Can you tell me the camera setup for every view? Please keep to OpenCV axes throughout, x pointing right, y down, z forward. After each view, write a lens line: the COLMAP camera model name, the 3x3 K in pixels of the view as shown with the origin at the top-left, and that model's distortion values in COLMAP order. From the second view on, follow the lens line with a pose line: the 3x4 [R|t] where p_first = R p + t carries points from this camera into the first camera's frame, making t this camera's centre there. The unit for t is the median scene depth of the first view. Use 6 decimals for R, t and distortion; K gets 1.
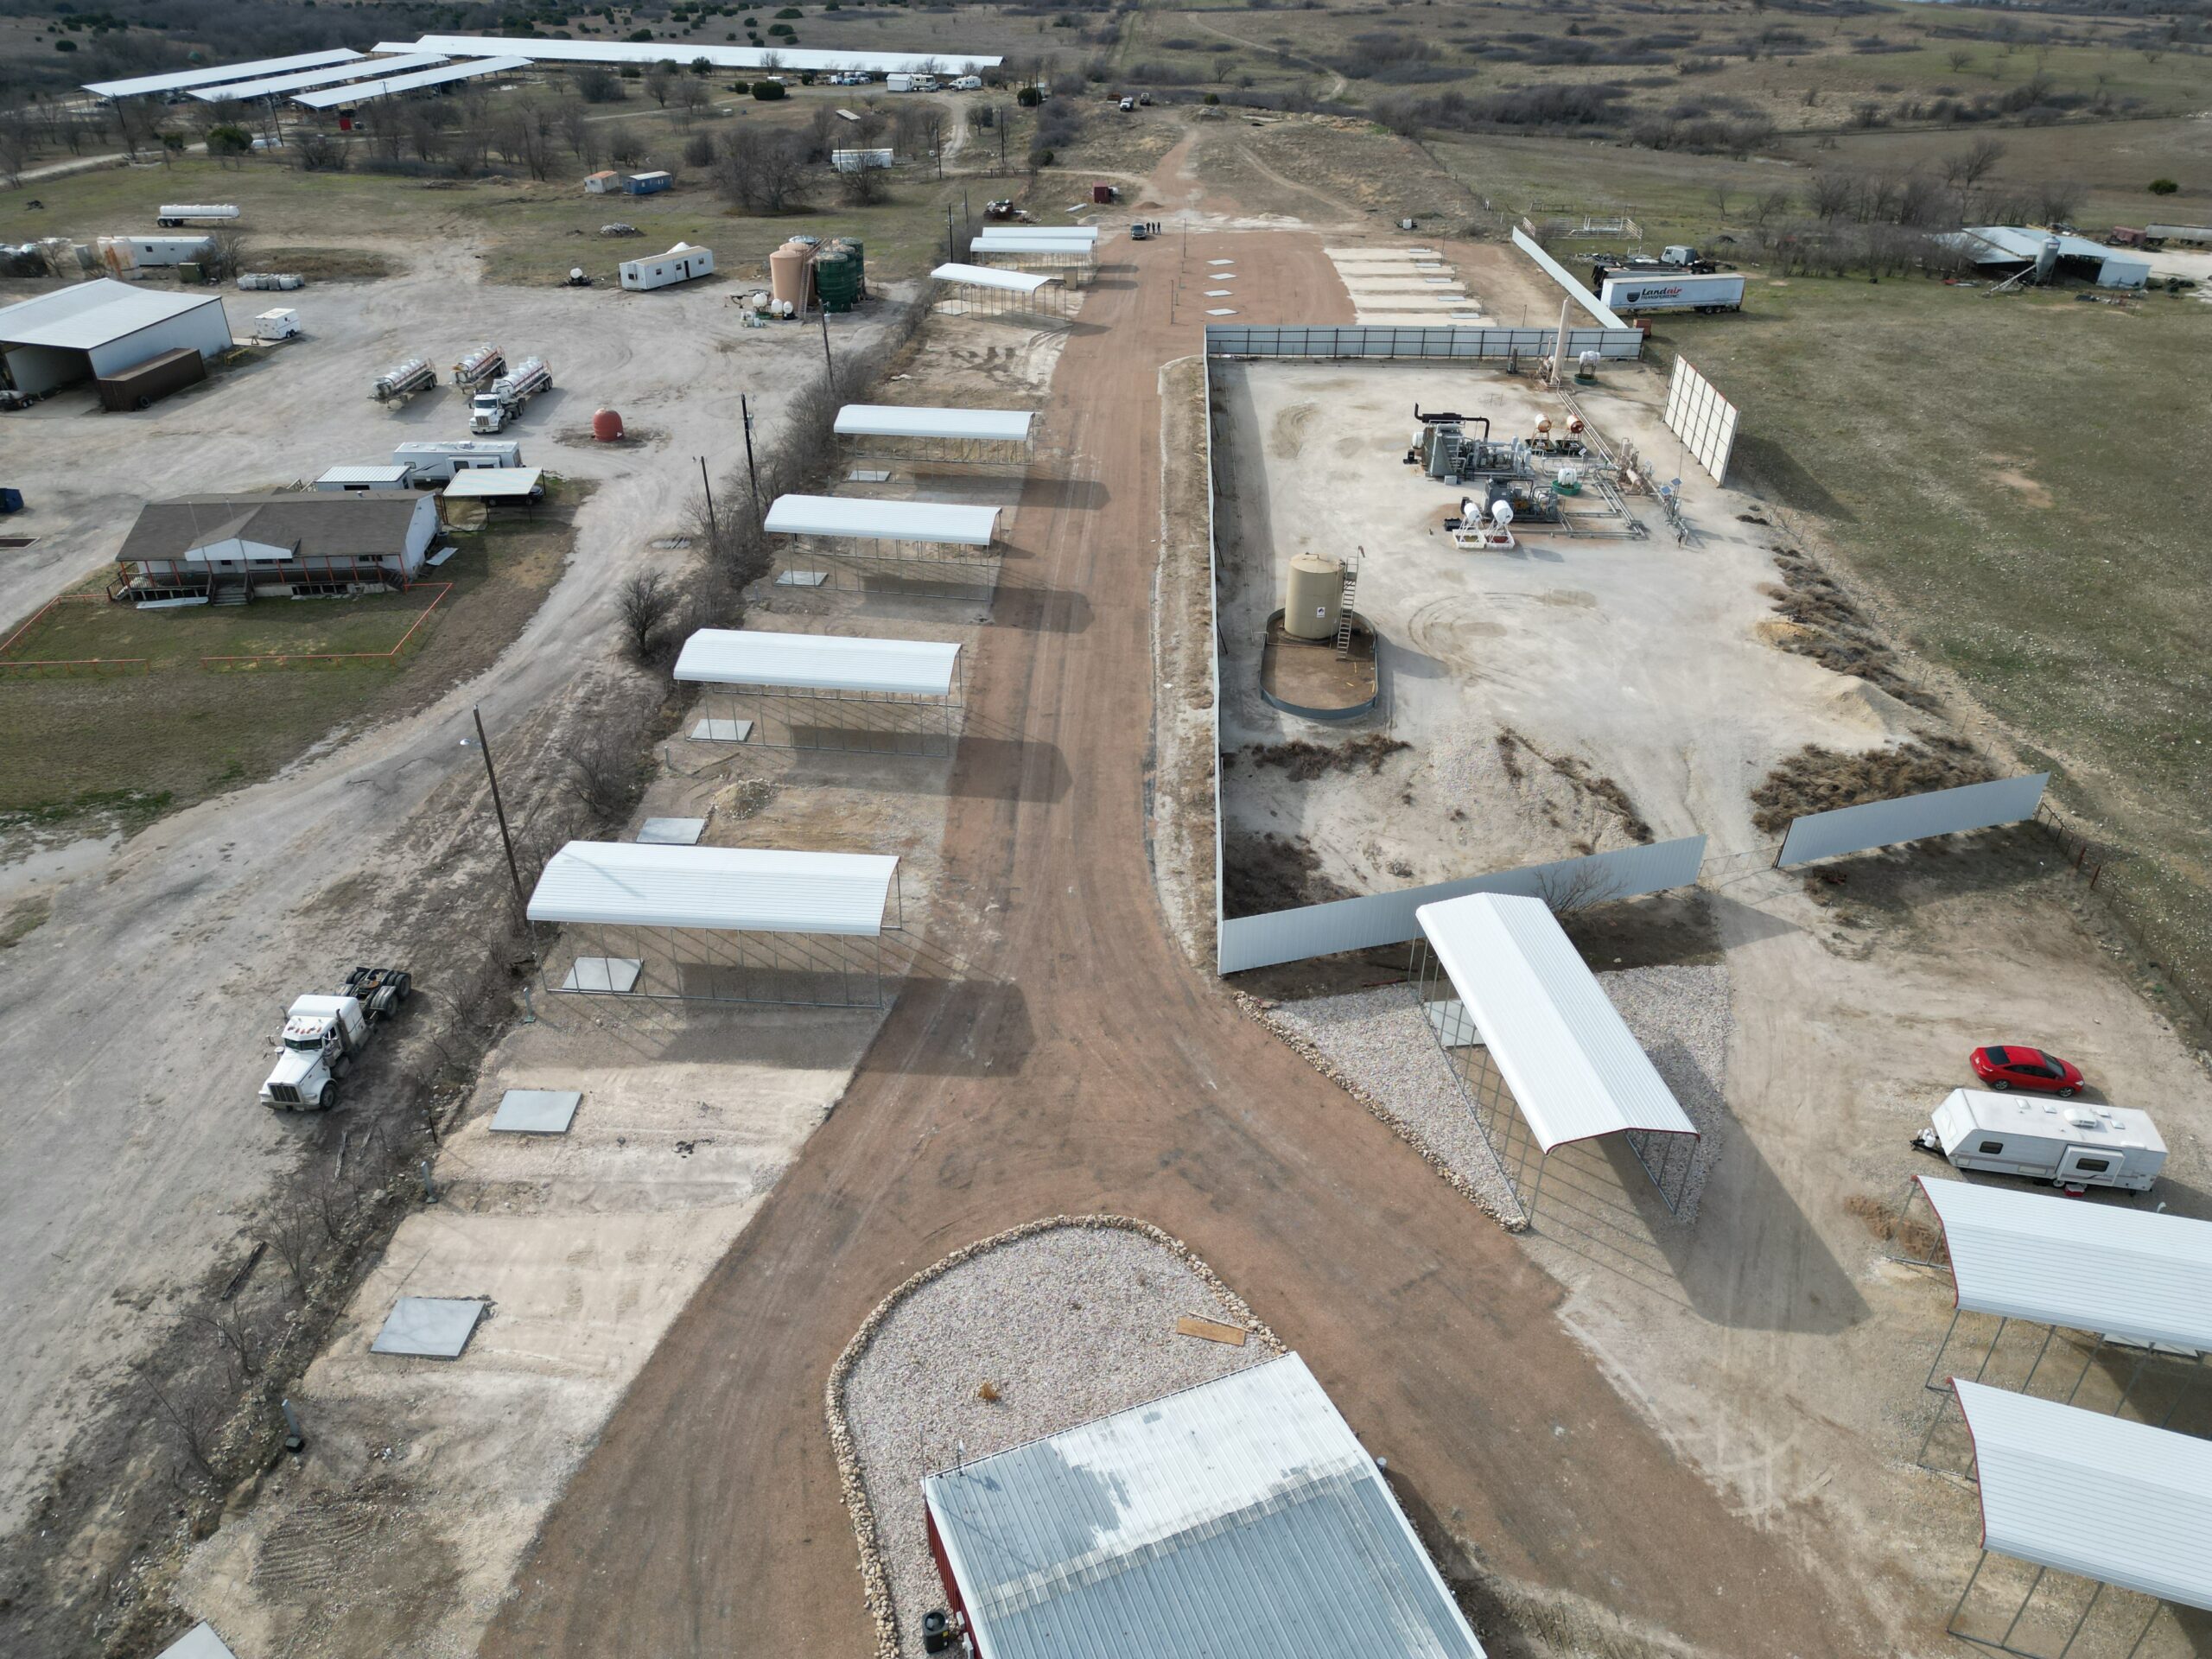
lens RADIAL K [[1566.3, 0, 1110.1], [0, 1566.3, 816.7], [0, 0, 1]] dist [0.056982, -0.044000]
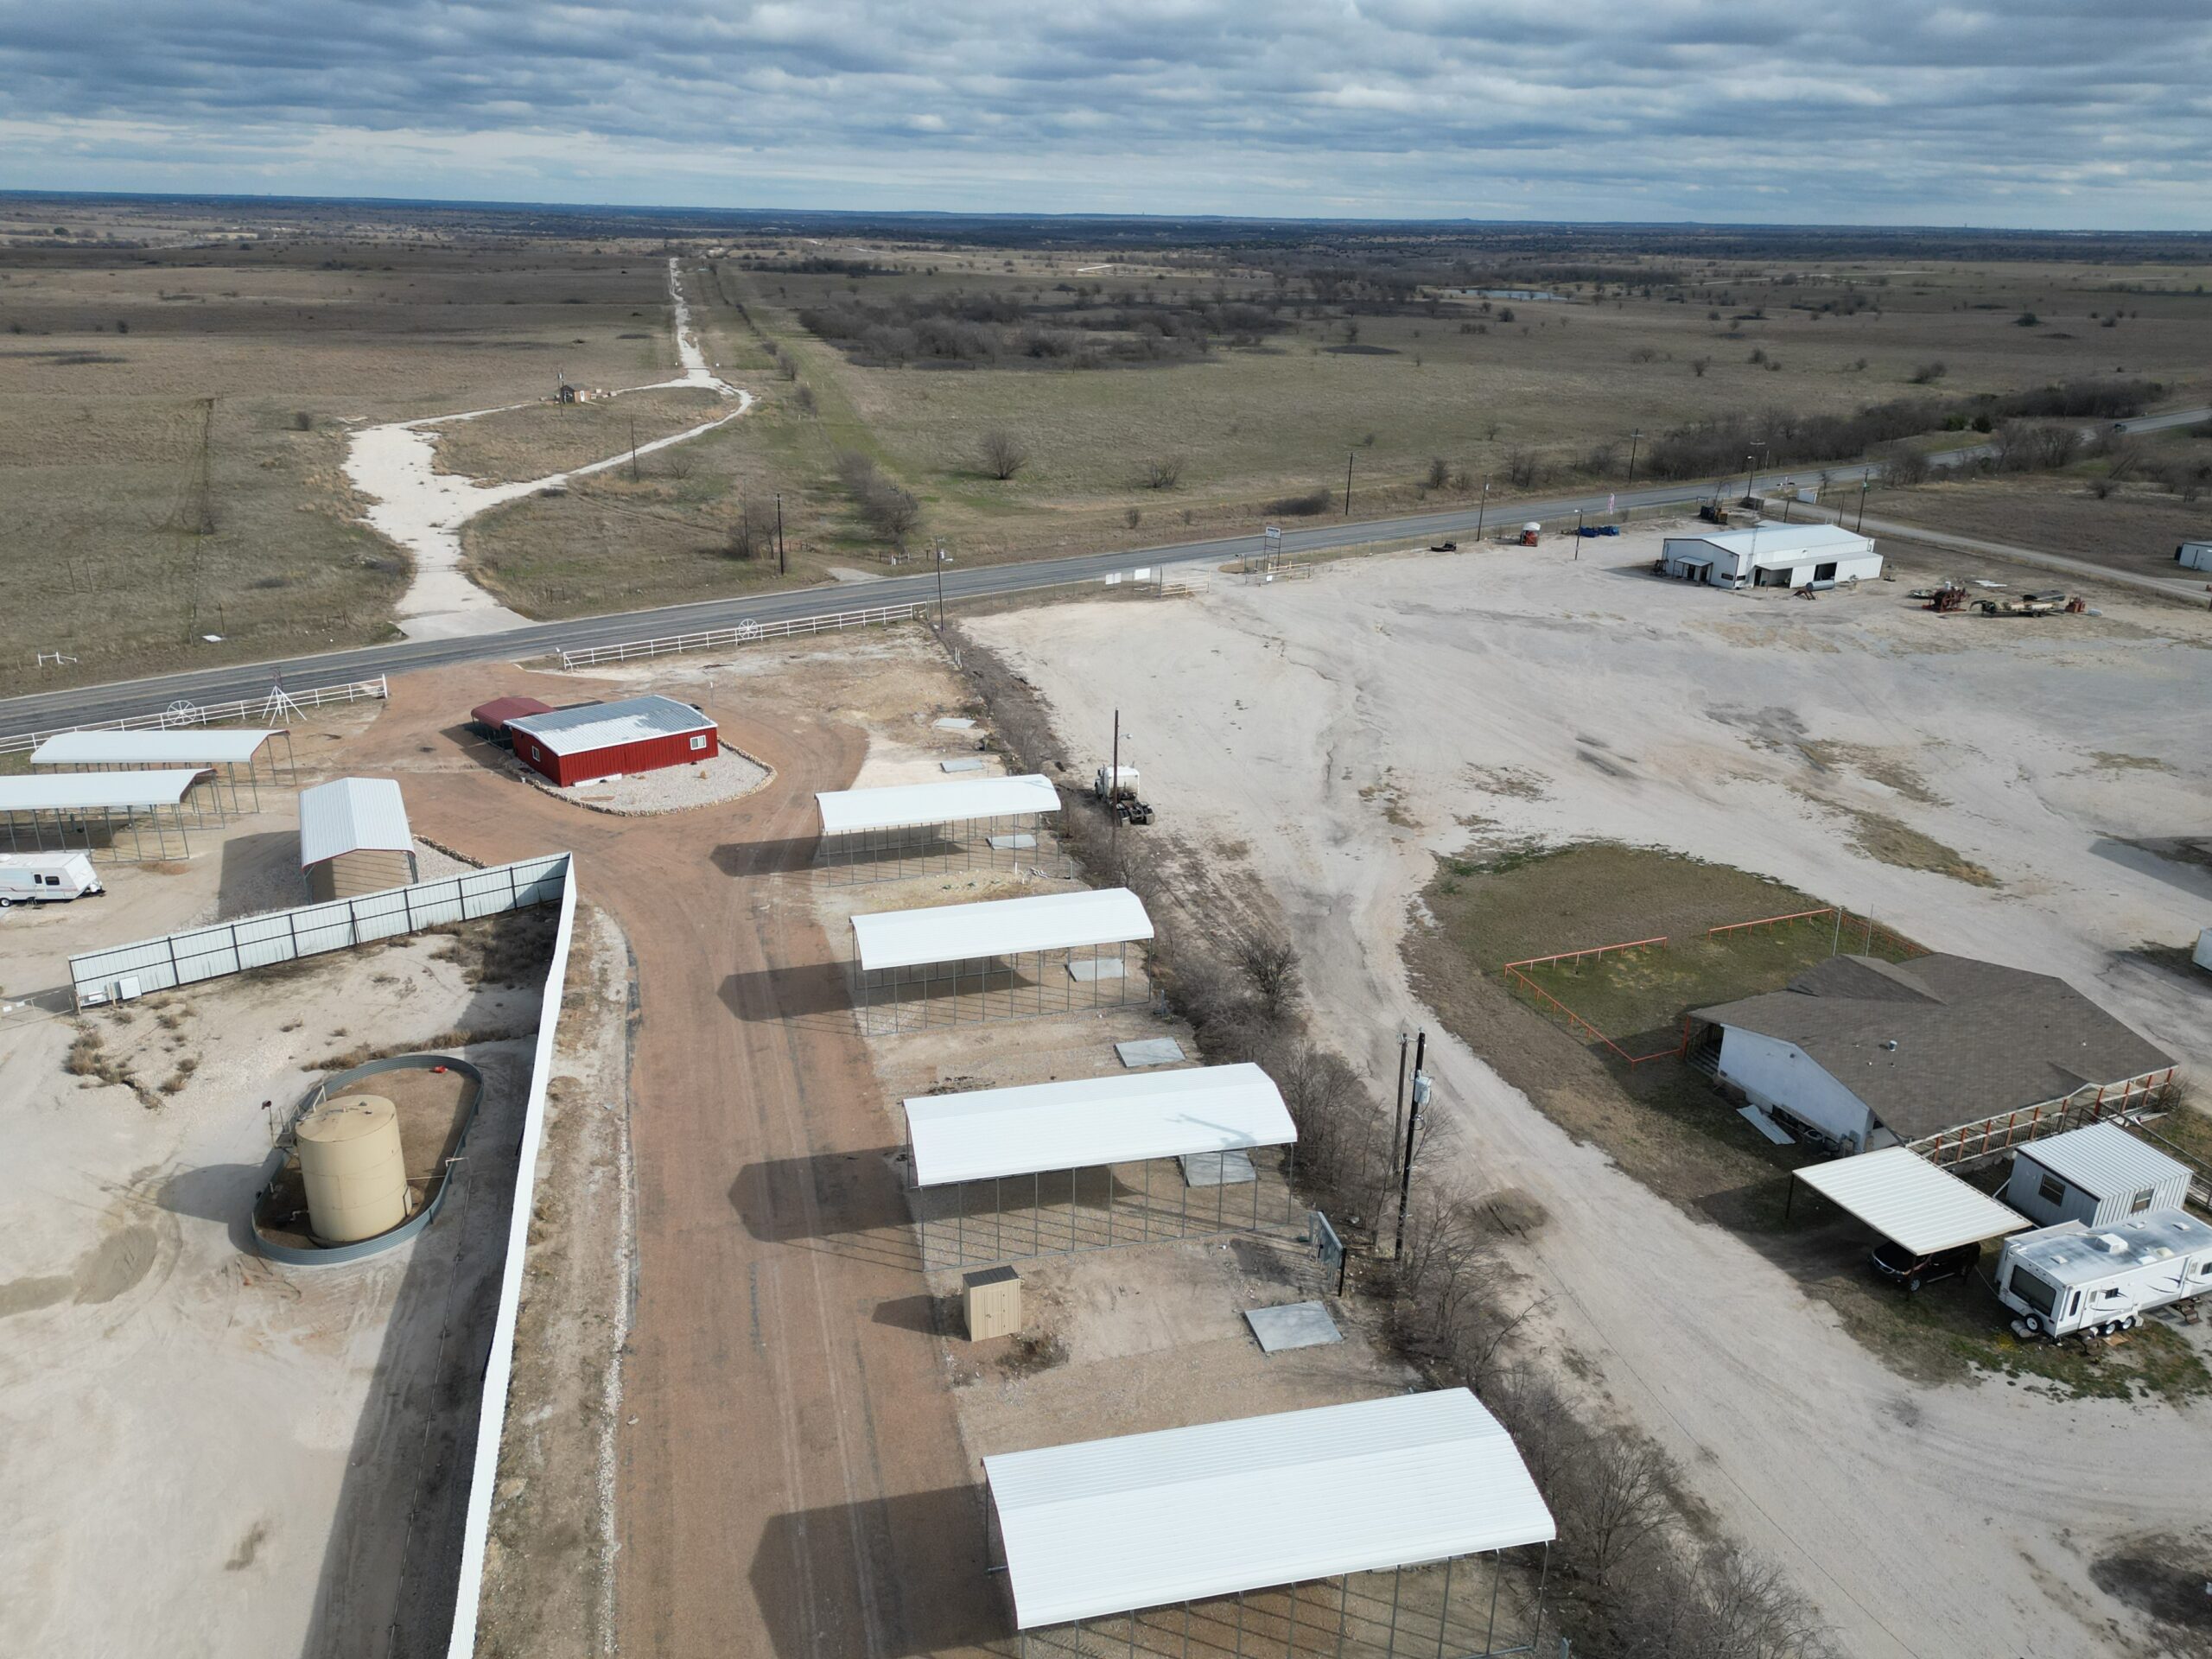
lens RADIAL K [[1566.3, 0, 1103.0], [0, 1566.3, 826.5], [0, 0, 1]] dist [0.056982, -0.044000]
pose [[-0.953633, 0.076892, -0.290985, 0.023066], [-0.182118, 0.622307, 0.761293, -0.861012], [0.239619, 0.778988, -0.579448, 1.520806]]
